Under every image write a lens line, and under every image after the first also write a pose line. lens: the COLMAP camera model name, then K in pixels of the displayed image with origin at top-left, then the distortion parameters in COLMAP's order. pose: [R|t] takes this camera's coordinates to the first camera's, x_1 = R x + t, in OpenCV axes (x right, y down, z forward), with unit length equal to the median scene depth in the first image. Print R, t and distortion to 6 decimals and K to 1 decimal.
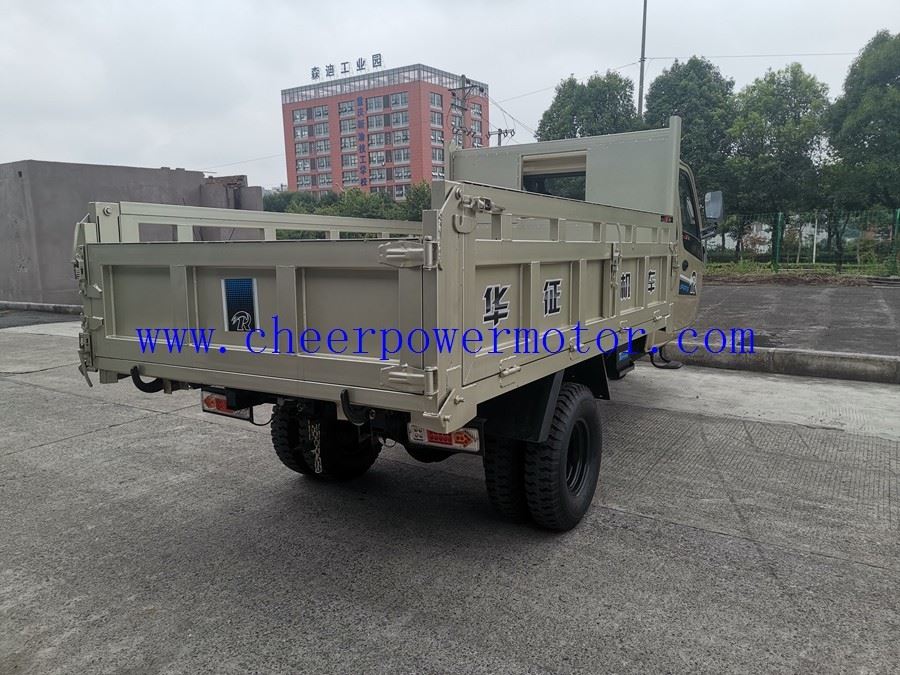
lens RADIAL K [[671.2, 0, 453.3], [0, 671.2, 323.5], [0, 0, 1]] dist [0.100749, -0.126690]
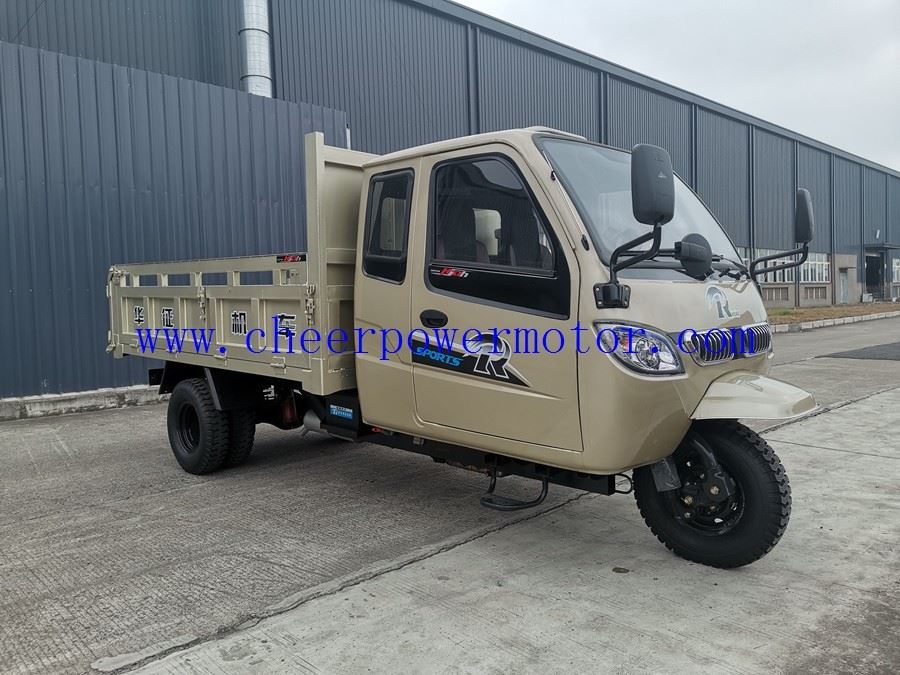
lens RADIAL K [[672.2, 0, 453.4], [0, 672.2, 324.8], [0, 0, 1]] dist [0.095387, -0.119095]
pose [[-0.234018, 0.061348, -0.970295, 1.235860], [-0.096354, 0.991630, 0.085935, -0.178786], [0.967446, 0.113603, -0.226149, 1.548131]]
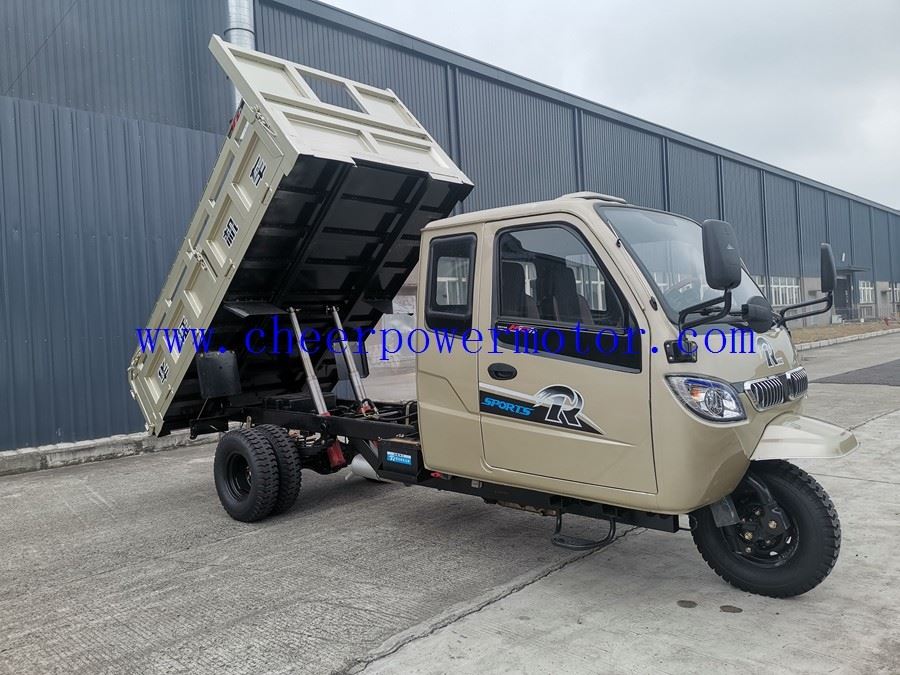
lens RADIAL K [[672.2, 0, 453.4], [0, 672.2, 324.8], [0, 0, 1]] dist [0.095387, -0.119095]
pose [[-0.197898, 0.024578, -0.979915, 1.323129], [-0.074596, 0.996409, 0.040057, -0.205638], [0.977380, 0.081025, -0.195354, 1.445192]]
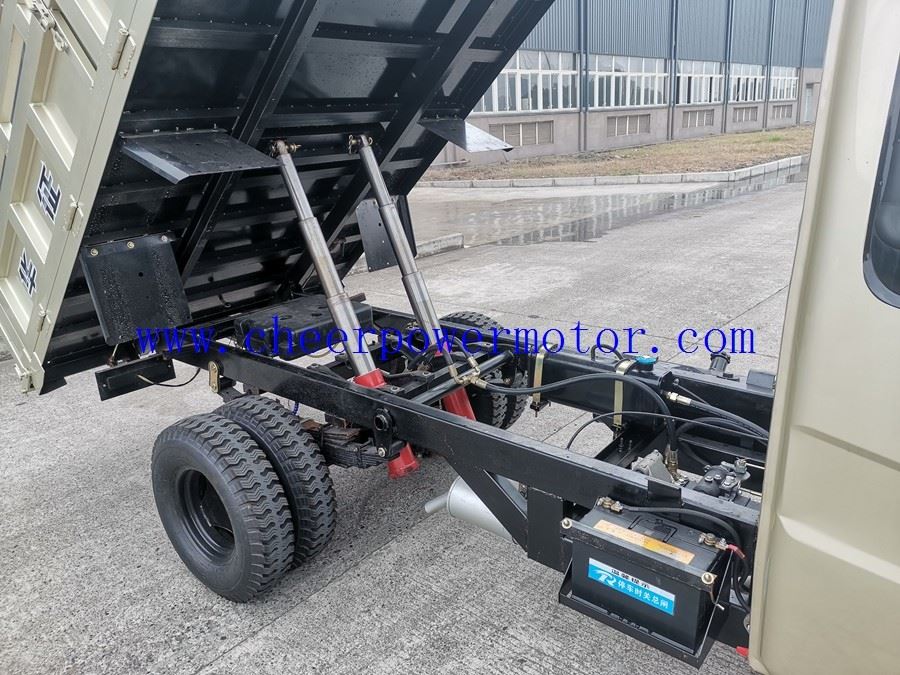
lens RADIAL K [[673.9, 0, 452.2], [0, 673.9, 337.1], [0, 0, 1]] dist [0.085767, -0.108309]
pose [[-0.141500, 0.324279, -0.935319, 0.646539], [-0.078062, 0.938228, 0.337097, -0.217354], [0.986856, 0.120712, -0.107445, 1.087944]]
